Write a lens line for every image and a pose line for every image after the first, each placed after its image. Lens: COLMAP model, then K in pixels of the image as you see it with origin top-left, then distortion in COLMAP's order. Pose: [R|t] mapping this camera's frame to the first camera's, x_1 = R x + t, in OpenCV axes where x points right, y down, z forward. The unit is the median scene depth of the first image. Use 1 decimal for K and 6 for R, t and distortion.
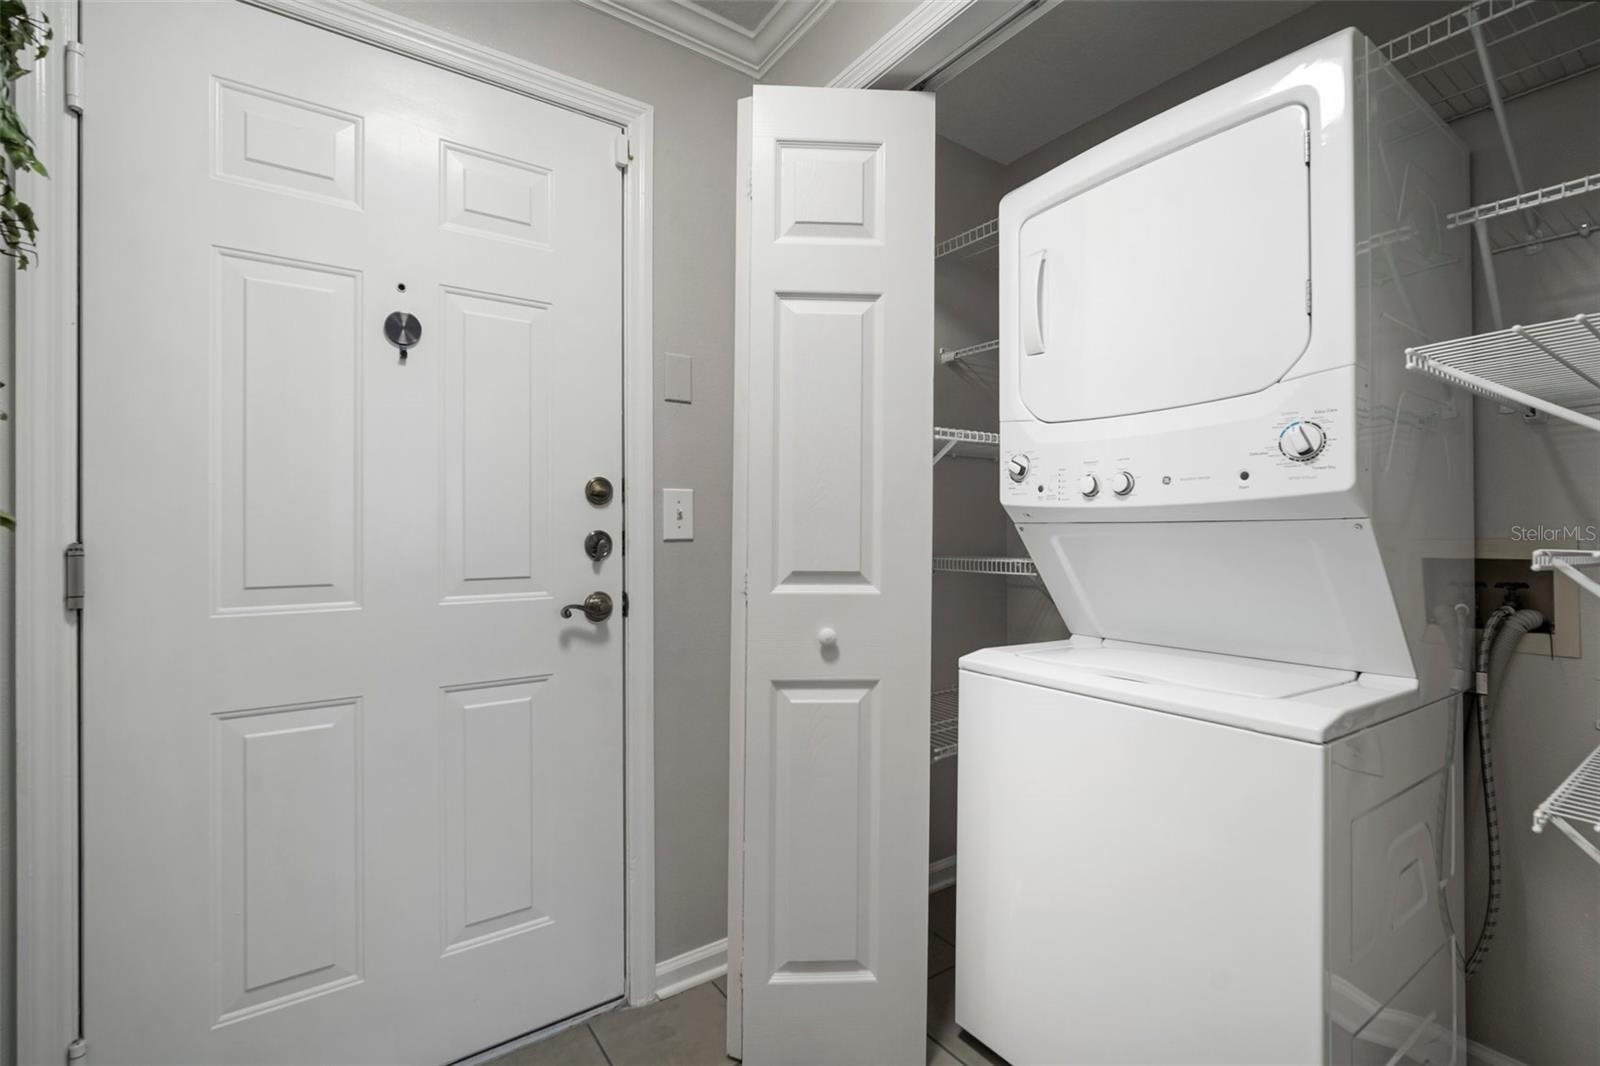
lens RADIAL K [[711.8, 0, 802.6], [0, 711.8, 525.4], [0, 0, 1]] dist [-0.010877, 0.000889]
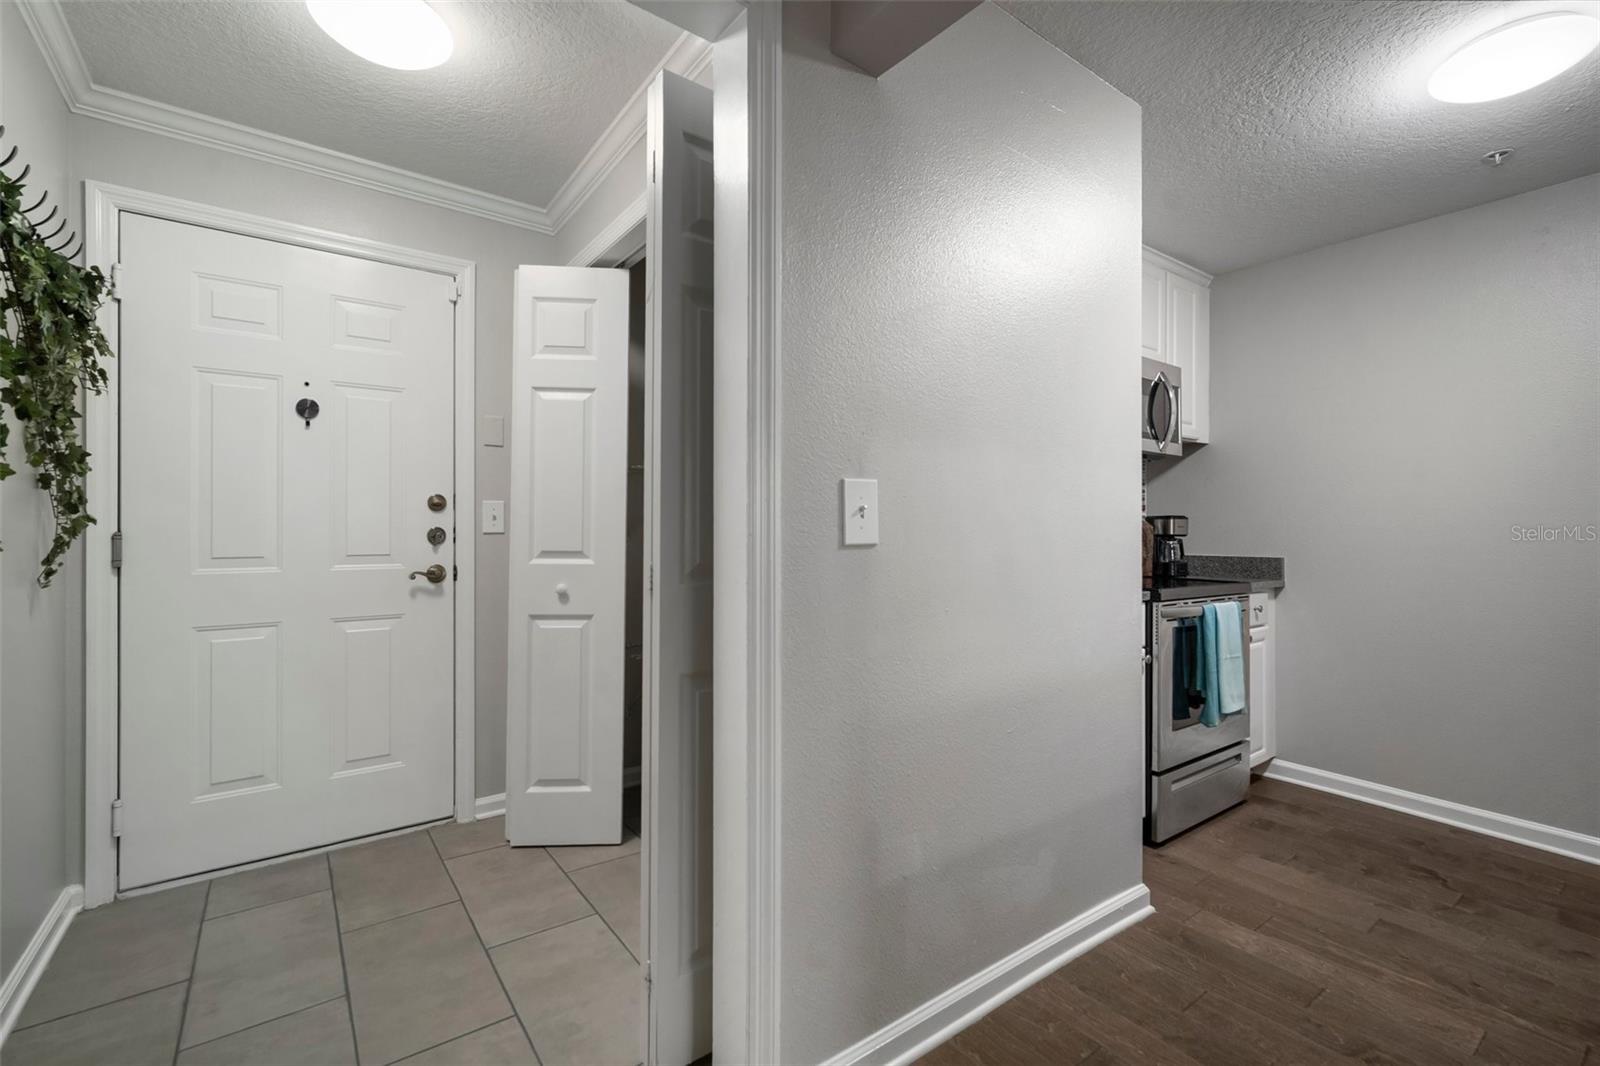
lens RADIAL K [[702.9, 0, 803.9], [0, 702.9, 528.4], [0, 0, 1]] dist [-0.003868, 0.000365]
pose [[0.999553, 0.003024, 0.029754, 0.548434], [-0.003071, 0.999994, 0.001539, 0.005947], [-0.029750, -0.001630, 0.999556, -0.683987]]
